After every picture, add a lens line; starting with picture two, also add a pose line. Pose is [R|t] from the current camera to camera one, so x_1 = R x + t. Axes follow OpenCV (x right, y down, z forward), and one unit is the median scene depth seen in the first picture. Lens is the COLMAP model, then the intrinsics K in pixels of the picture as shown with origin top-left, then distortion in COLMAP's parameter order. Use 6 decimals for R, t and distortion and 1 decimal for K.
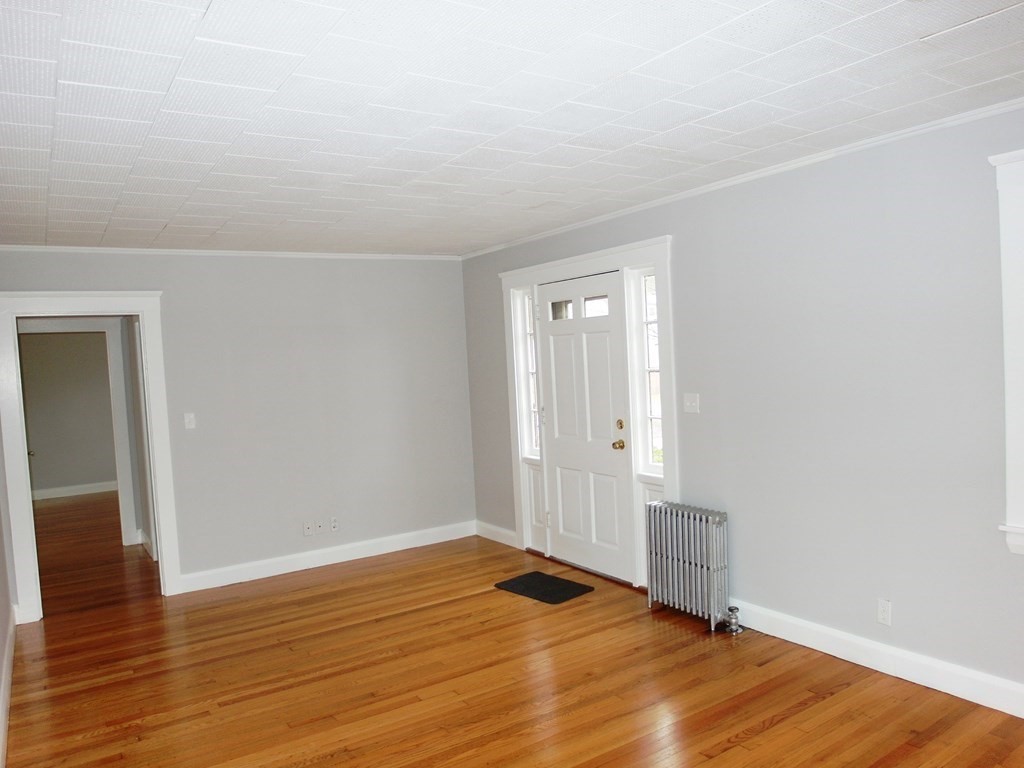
lens RADIAL K [[741.6, 0, 513.7], [0, 741.6, 387.4], [0, 0, 1]] dist [-0.049573, -0.001274]
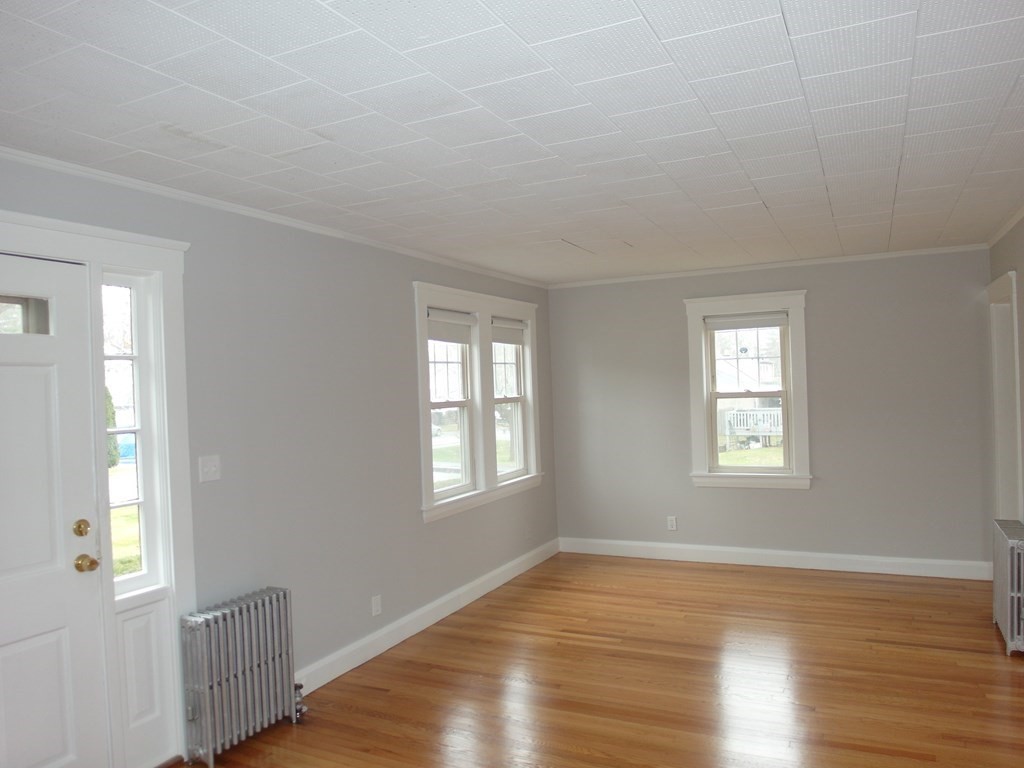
lens RADIAL K [[739.7, 0, 515.9], [0, 739.7, 386.9], [0, 0, 1]] dist [-0.057874, 0.006203]
pose [[-0.497378, 0.063702, 0.865192, -0.623702], [0.099463, 0.994911, -0.016074, -0.020562], [-0.861813, 0.078060, -0.501183, 1.180767]]
